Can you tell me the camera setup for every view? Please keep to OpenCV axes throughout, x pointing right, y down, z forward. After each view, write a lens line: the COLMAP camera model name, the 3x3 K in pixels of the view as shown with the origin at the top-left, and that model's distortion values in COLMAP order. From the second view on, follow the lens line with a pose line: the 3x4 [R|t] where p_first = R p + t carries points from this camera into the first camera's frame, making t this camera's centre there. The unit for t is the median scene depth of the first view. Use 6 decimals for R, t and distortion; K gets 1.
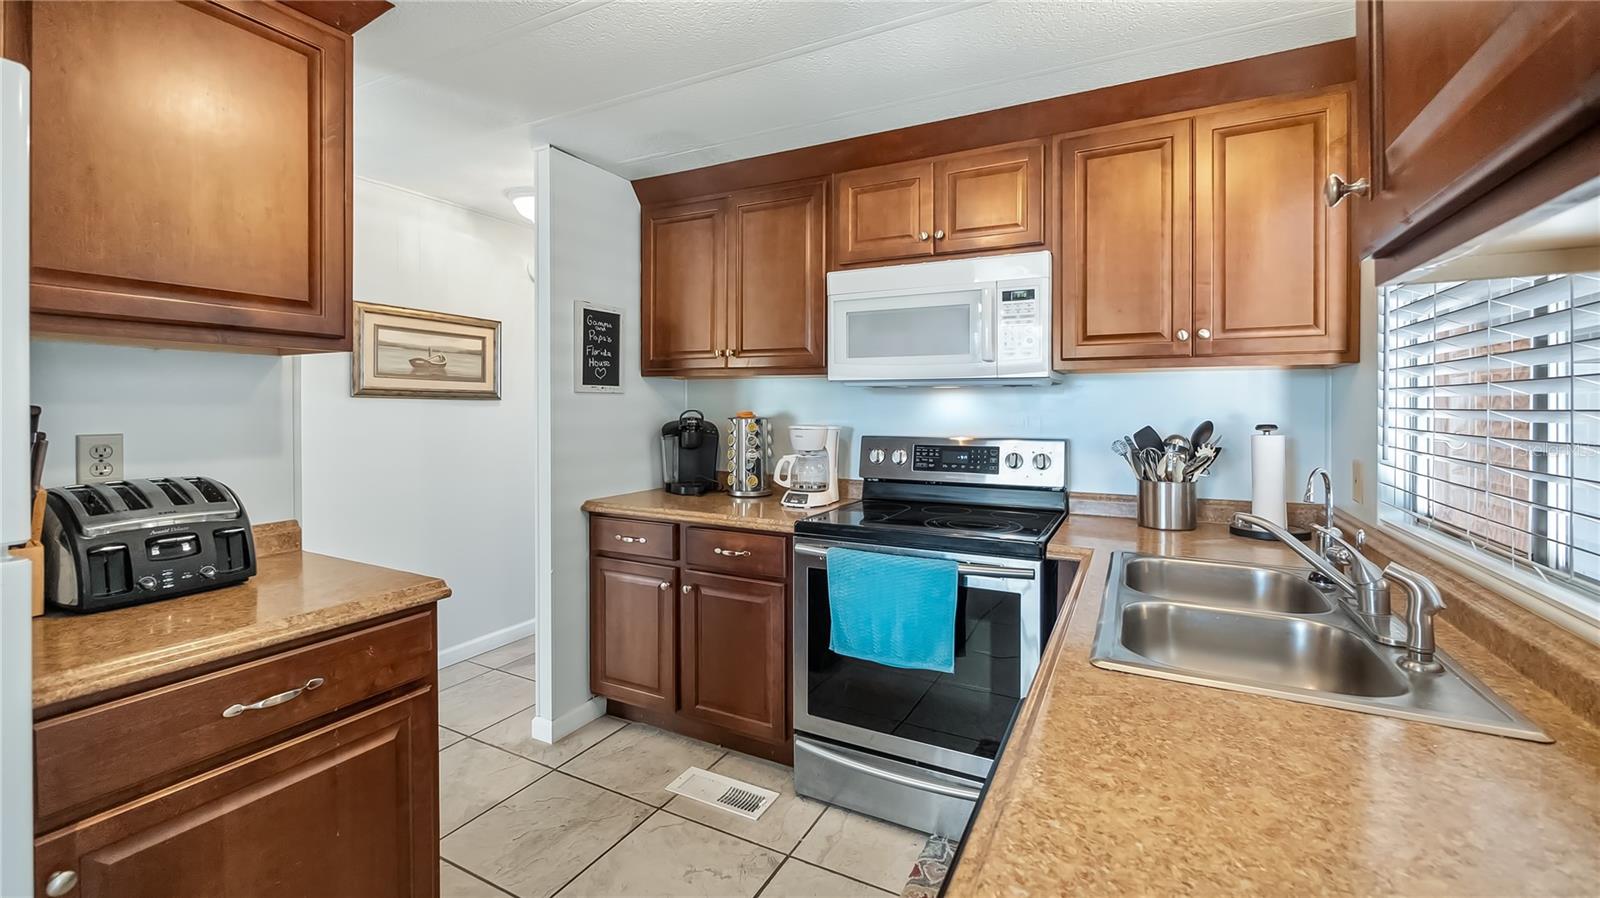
lens RADIAL K [[647.9, 0, 794.9], [0, 647.9, 409.1], [0, 0, 1]] dist [-0.003158, 0.000042]
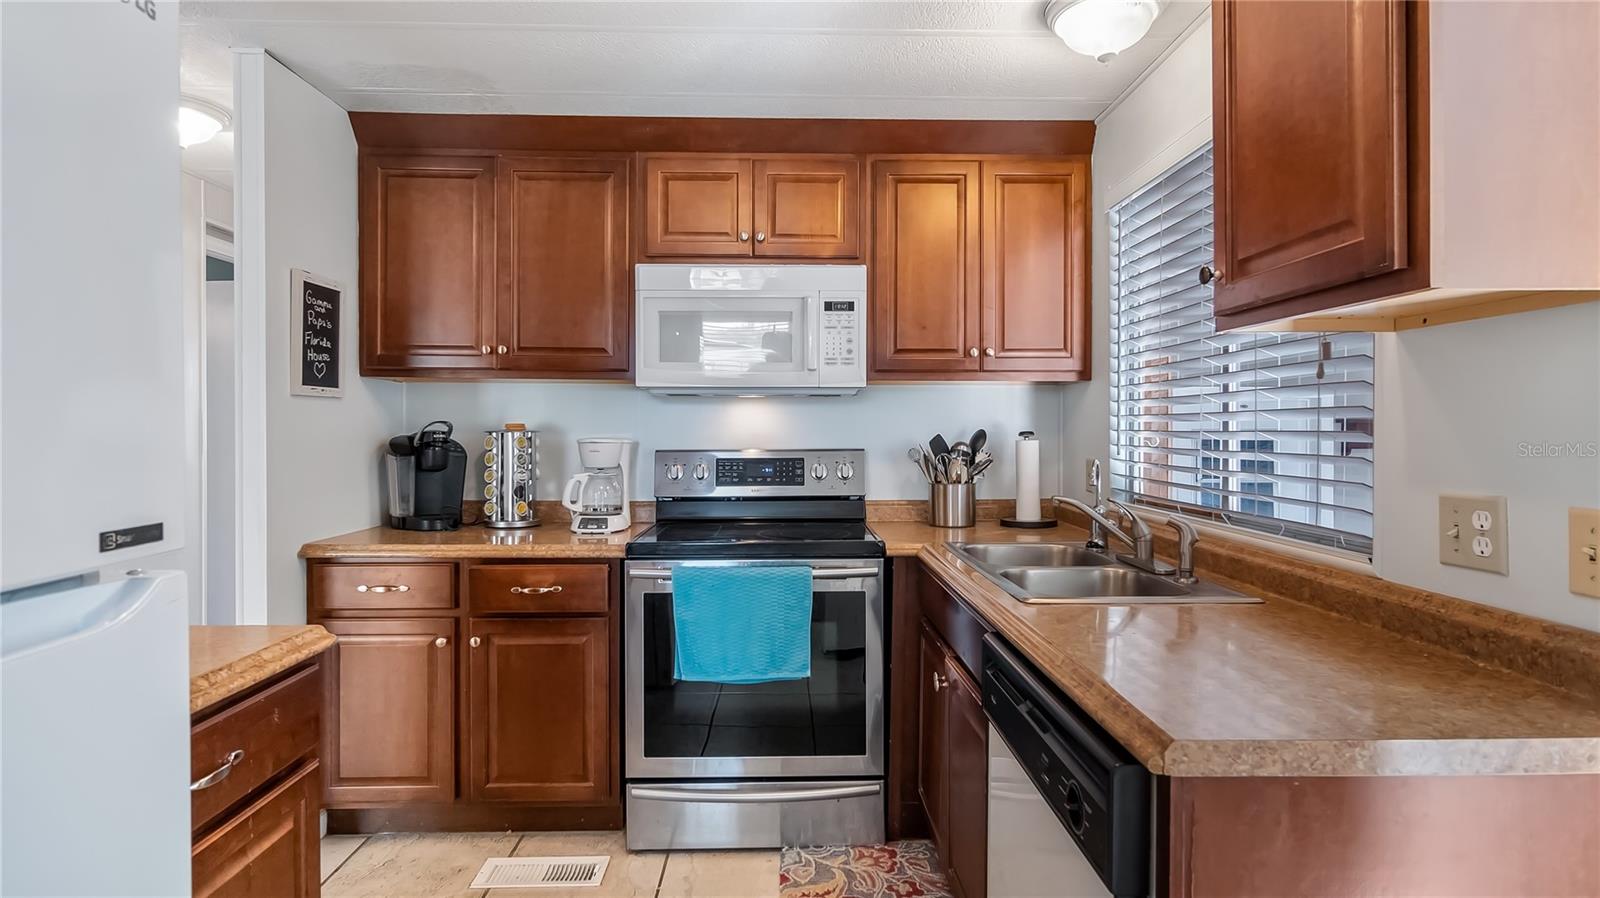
lens RADIAL K [[832.6, 0, 802.8], [0, 832.6, 433.1], [0, 0, 1]] dist [0.005709, 0.000370]
pose [[0.870808, -0.005945, 0.491588, -0.313189], [0.005003, 0.999982, 0.003231, 0.017005], [-0.491598, -0.000355, 0.870822, -0.100330]]
